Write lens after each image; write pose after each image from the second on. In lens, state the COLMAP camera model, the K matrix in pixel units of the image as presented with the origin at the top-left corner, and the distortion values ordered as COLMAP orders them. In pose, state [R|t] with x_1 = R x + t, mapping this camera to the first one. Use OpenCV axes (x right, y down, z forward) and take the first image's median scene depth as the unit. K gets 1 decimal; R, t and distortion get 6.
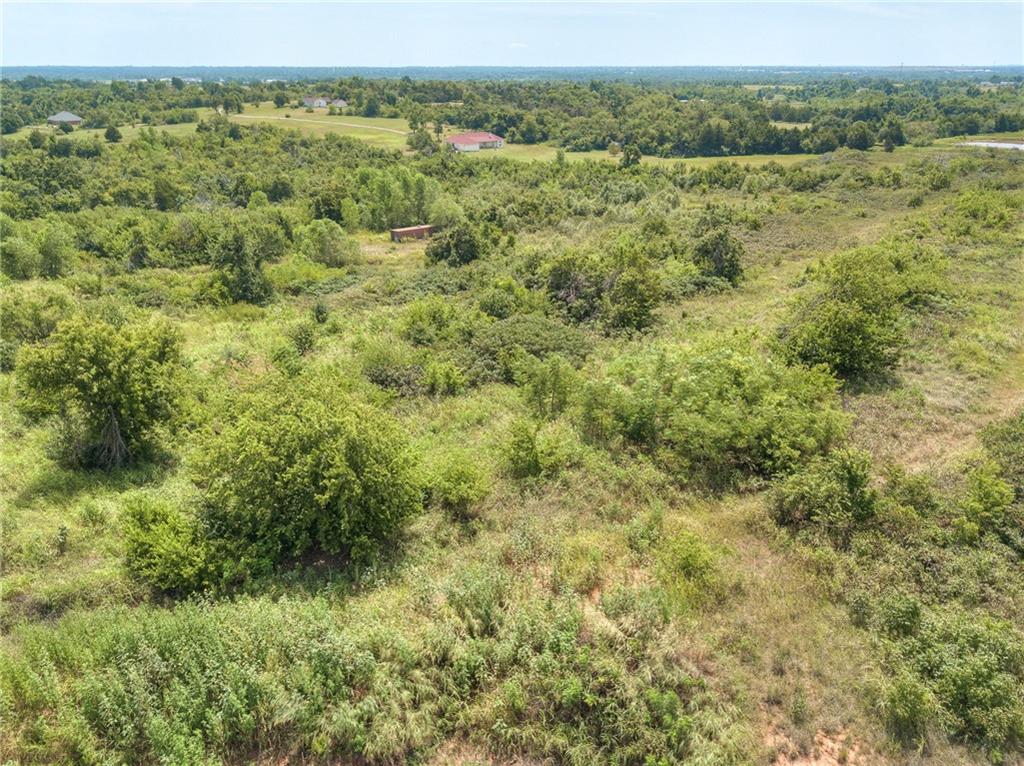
lens RADIAL K [[775.0, 0, 512.2], [0, 775.0, 382.2], [0, 0, 1]] dist [0.000928, -0.003198]
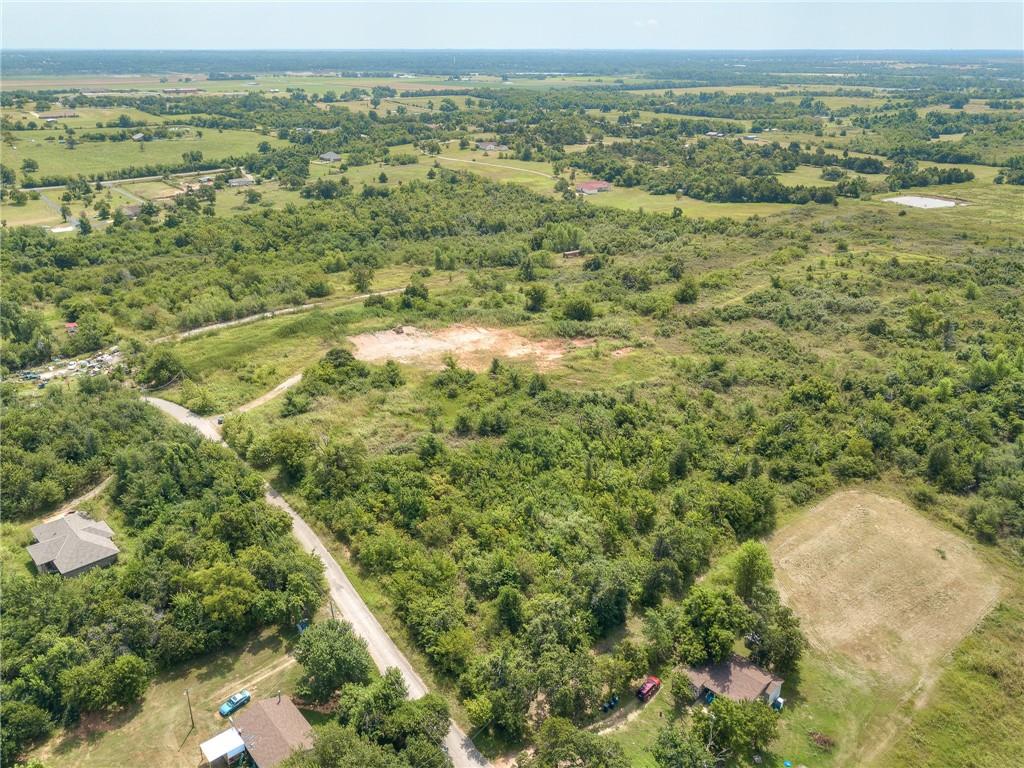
lens RADIAL K [[775.0, 0, 512.7], [0, 775.0, 385.2], [0, 0, 1]] dist [0.000928, -0.003198]
pose [[0.991155, 0.053878, -0.121277, 0.001734], [-0.050765, 0.998301, 0.028616, 0.081966], [0.122612, -0.022206, 0.992206, -0.743897]]
